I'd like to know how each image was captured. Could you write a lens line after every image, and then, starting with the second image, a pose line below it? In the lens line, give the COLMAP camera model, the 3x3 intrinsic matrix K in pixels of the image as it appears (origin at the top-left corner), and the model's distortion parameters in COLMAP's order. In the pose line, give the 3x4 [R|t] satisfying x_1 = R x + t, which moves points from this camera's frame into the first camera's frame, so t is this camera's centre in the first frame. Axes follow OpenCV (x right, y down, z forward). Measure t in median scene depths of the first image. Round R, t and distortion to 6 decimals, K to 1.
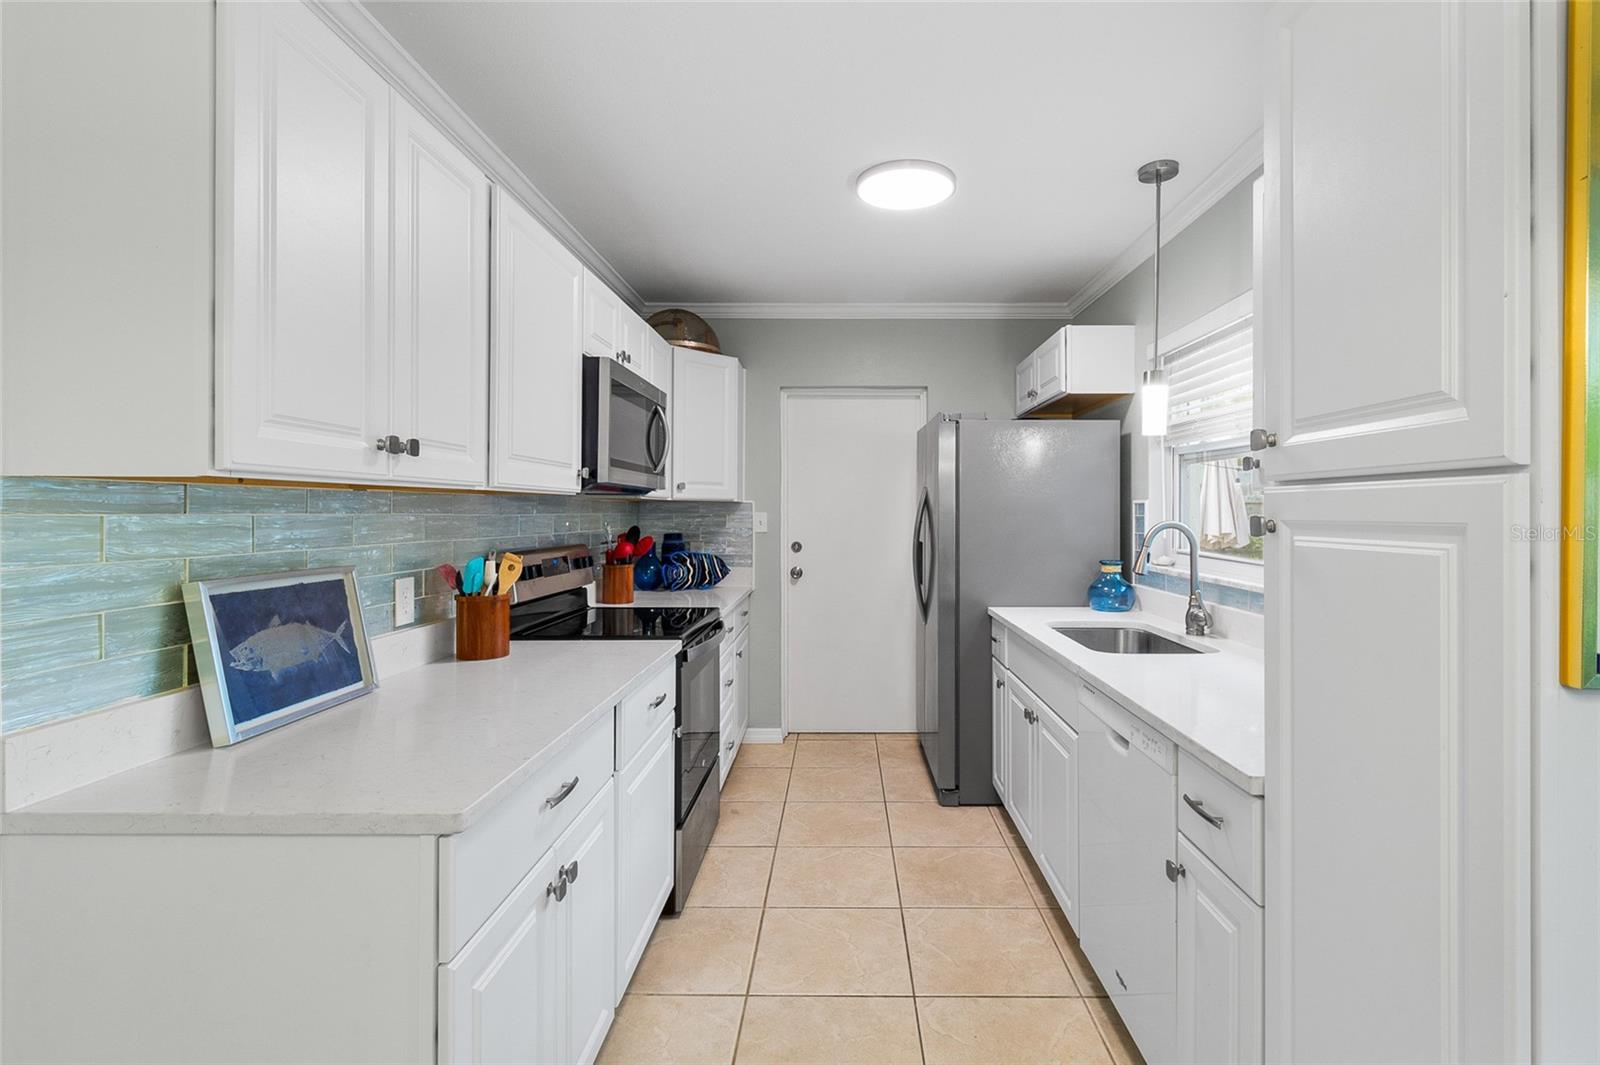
lens RADIAL K [[751.7, 0, 835.4], [0, 751.7, 509.7], [0, 0, 1]] dist [0.000655, 0.000184]
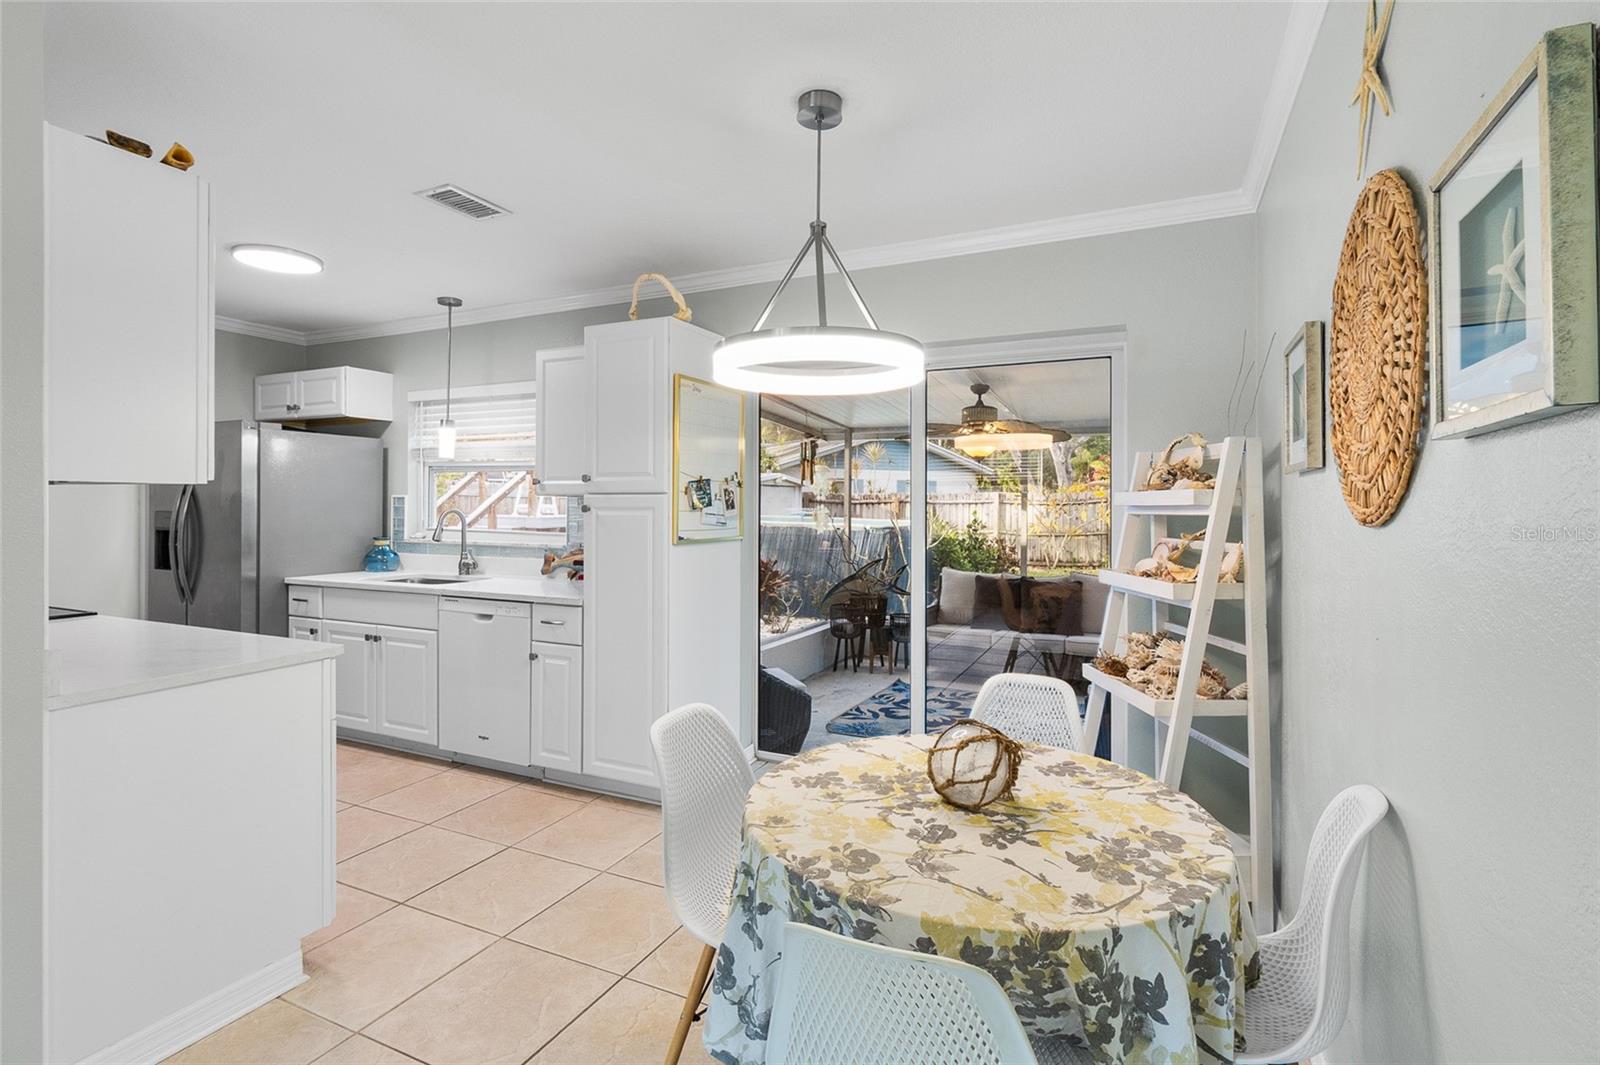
lens RADIAL K [[738.9, 0, 809.1], [0, 738.9, 502.9], [0, 0, 1]] dist [0.001692, 0.000352]
pose [[0.410972, 0.001586, 0.911647, -0.568625], [-0.004629, 0.999989, 0.000348, -0.001641], [-0.911636, -0.004363, 0.410975, -0.317663]]
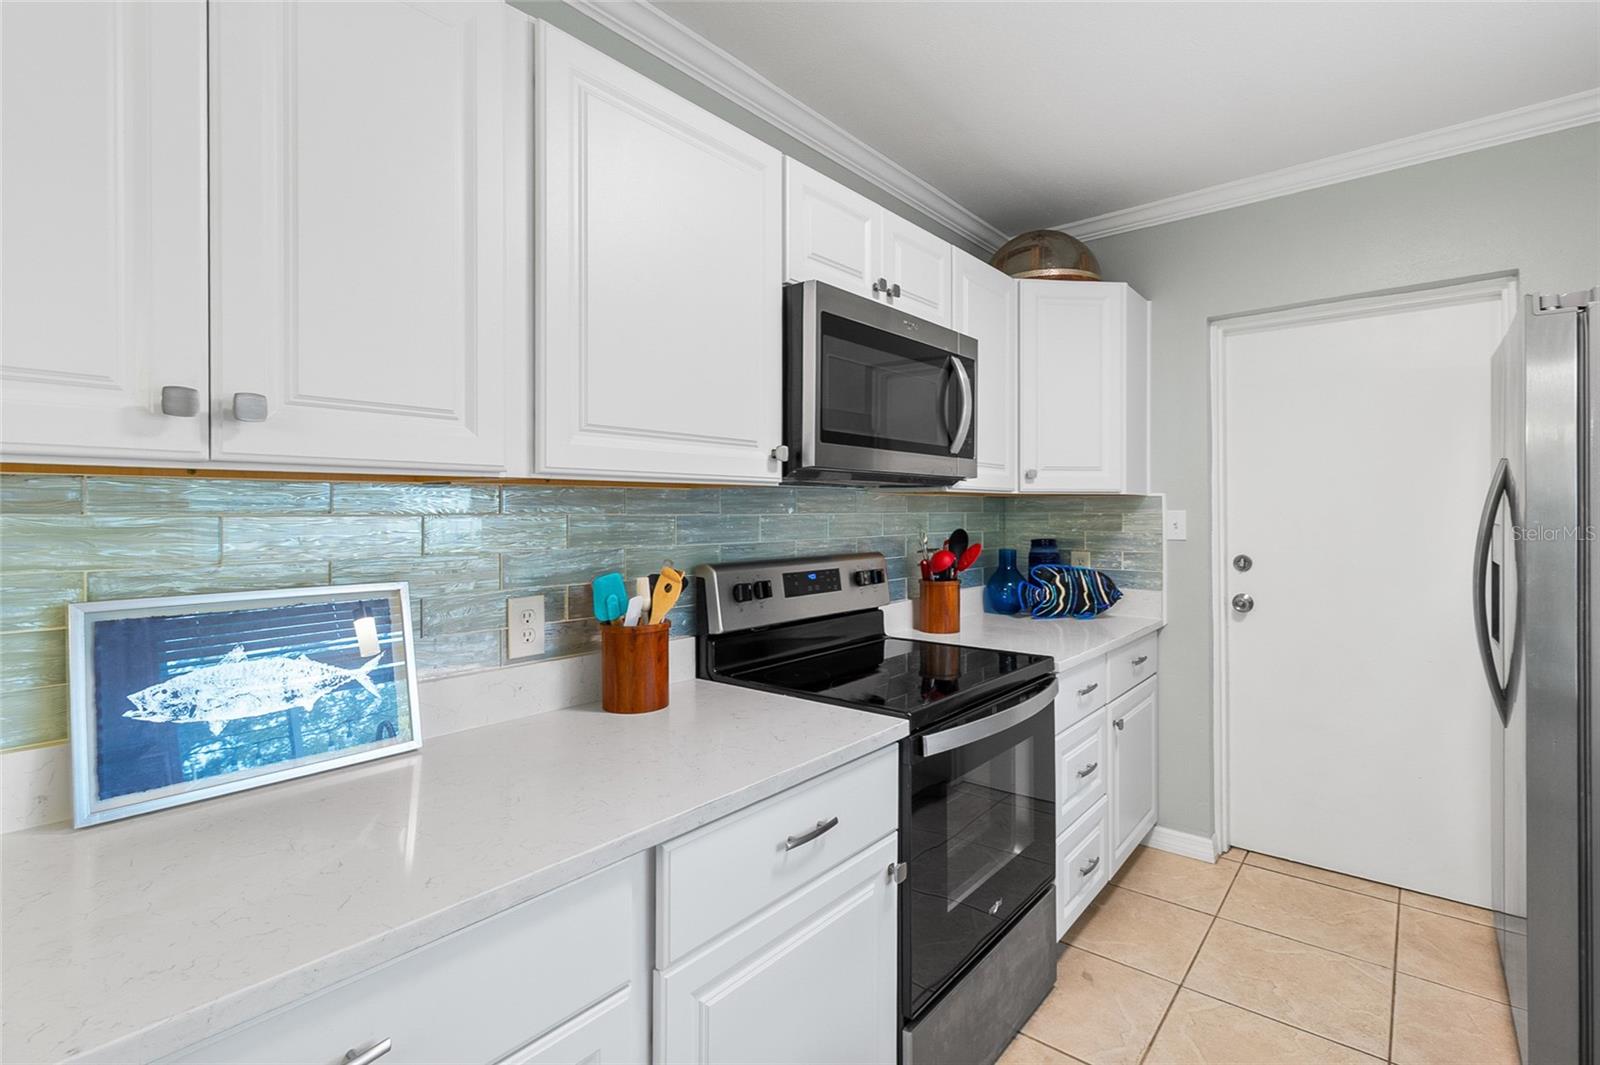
lens RADIAL K [[742.6, 0, 804.5], [0, 742.6, 513.0], [0, 0, 1]] dist [0.001142, -0.000327]
pose [[0.774689, -0.004816, -0.632324, 0.080870], [0.007603, 0.999970, 0.001698, 0.003270], [0.632297, -0.006123, 0.774702, 0.352173]]
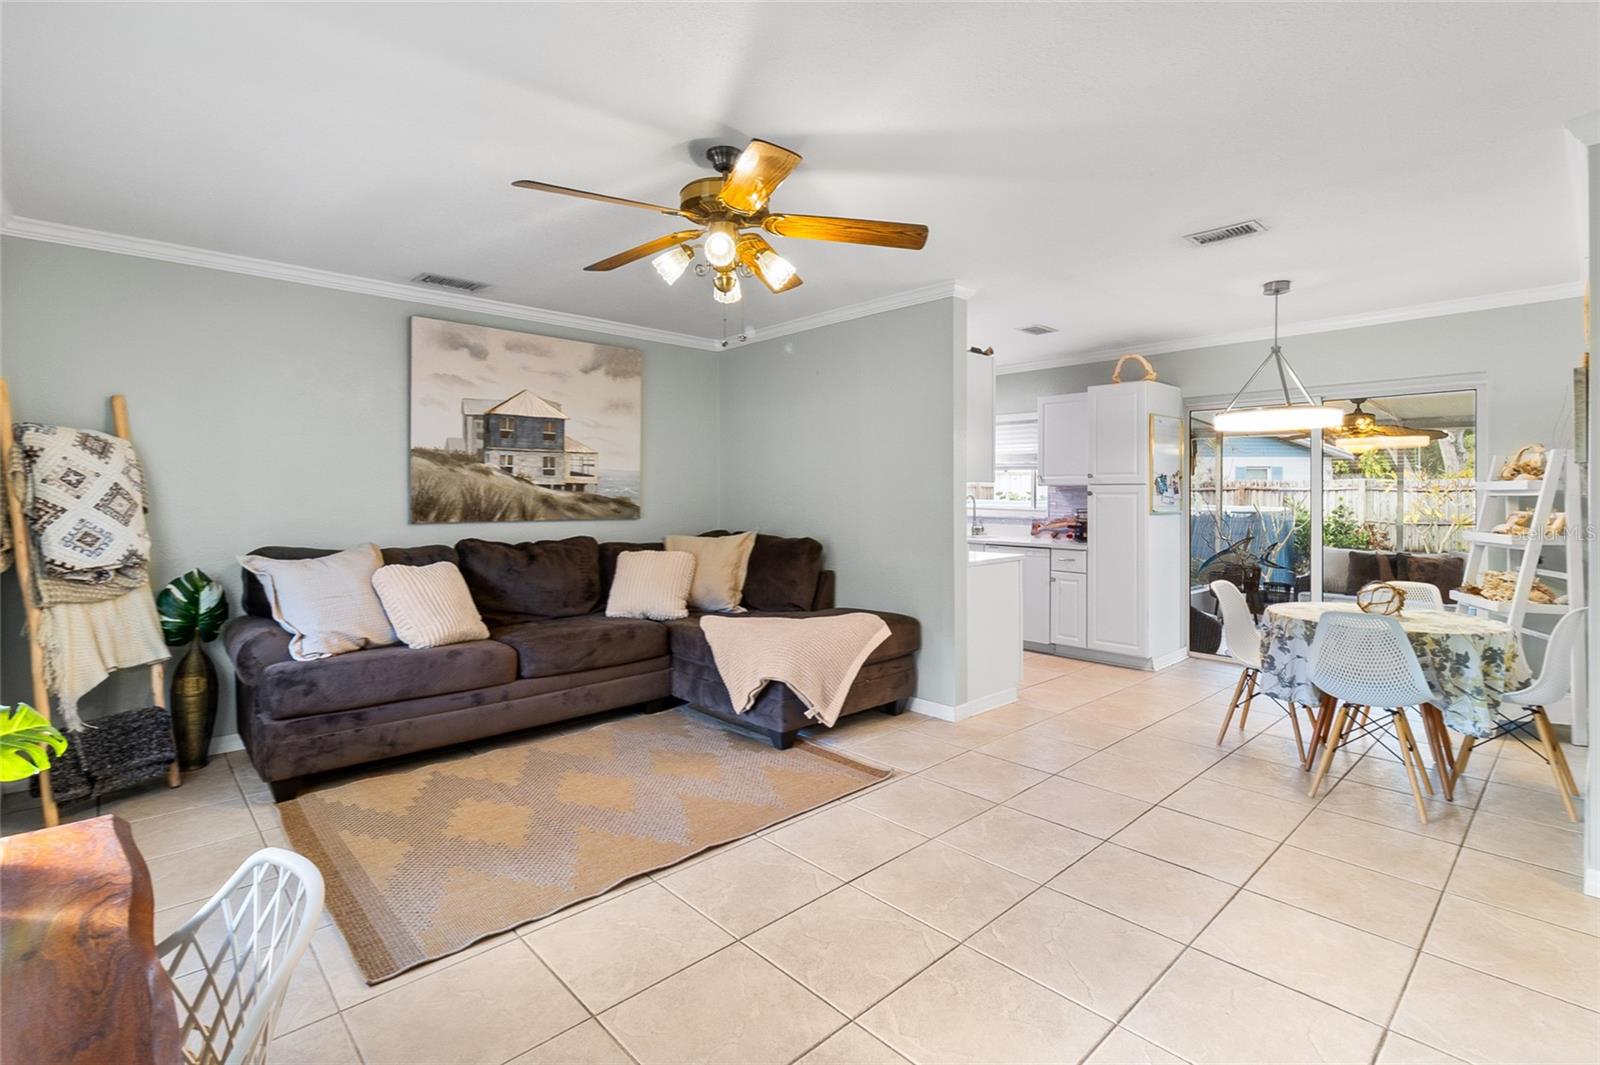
lens RADIAL K [[743.0, 0, 812.7], [0, 743.0, 493.2], [0, 0, 1]] dist [0.001884, 0.000607]
pose [[0.720348, -0.002119, 0.693610, -1.418309], [-0.001068, 0.999991, 0.004164, 0.000927], [-0.693612, -0.003740, 0.720339, -0.424199]]
